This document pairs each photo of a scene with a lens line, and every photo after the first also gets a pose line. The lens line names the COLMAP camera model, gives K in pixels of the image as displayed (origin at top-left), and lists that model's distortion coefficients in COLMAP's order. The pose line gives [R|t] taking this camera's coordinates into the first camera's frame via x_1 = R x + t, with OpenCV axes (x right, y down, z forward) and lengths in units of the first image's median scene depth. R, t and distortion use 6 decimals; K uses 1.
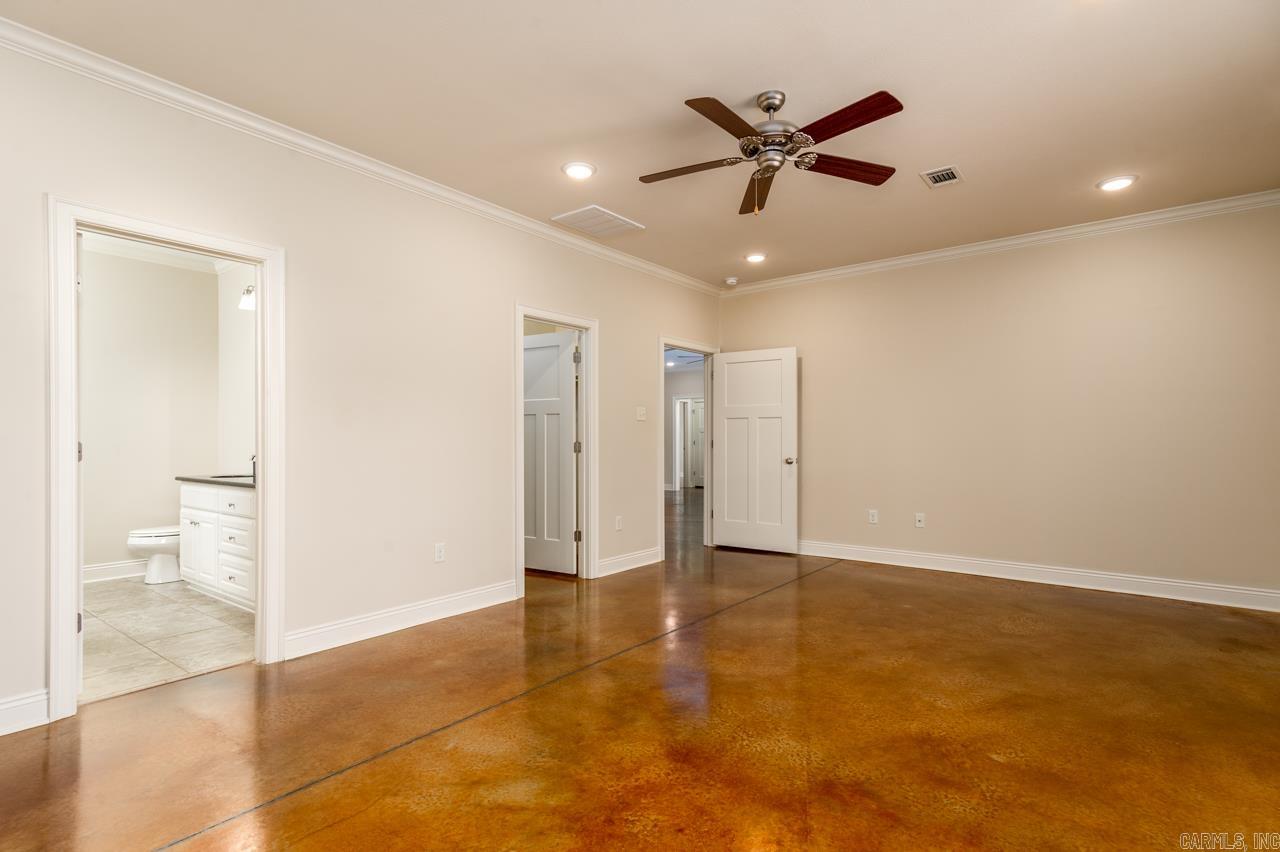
lens RADIAL K [[638.0, 0, 640.1], [0, 638.0, 432.0], [0, 0, 1]] dist [0.001032, 0.000016]
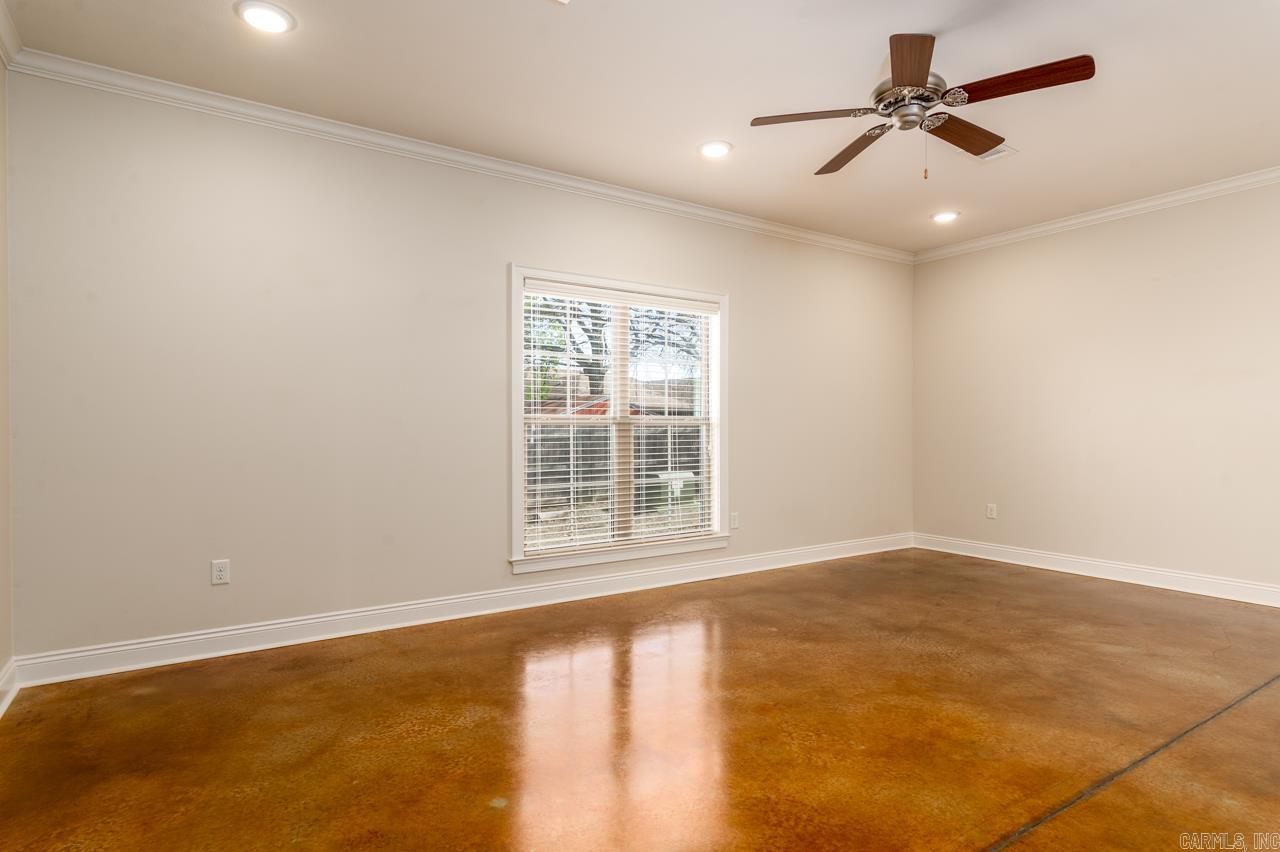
lens RADIAL K [[705.5, 0, 639.9], [0, 705.5, 427.6], [0, 0, 1]] dist [0.016176, 0.002019]
pose [[-0.951518, 0.001307, 0.307591, 0.309008], [-0.003290, 0.999891, -0.014426, 0.041899], [-0.307577, -0.014739, -0.951409, 2.493303]]
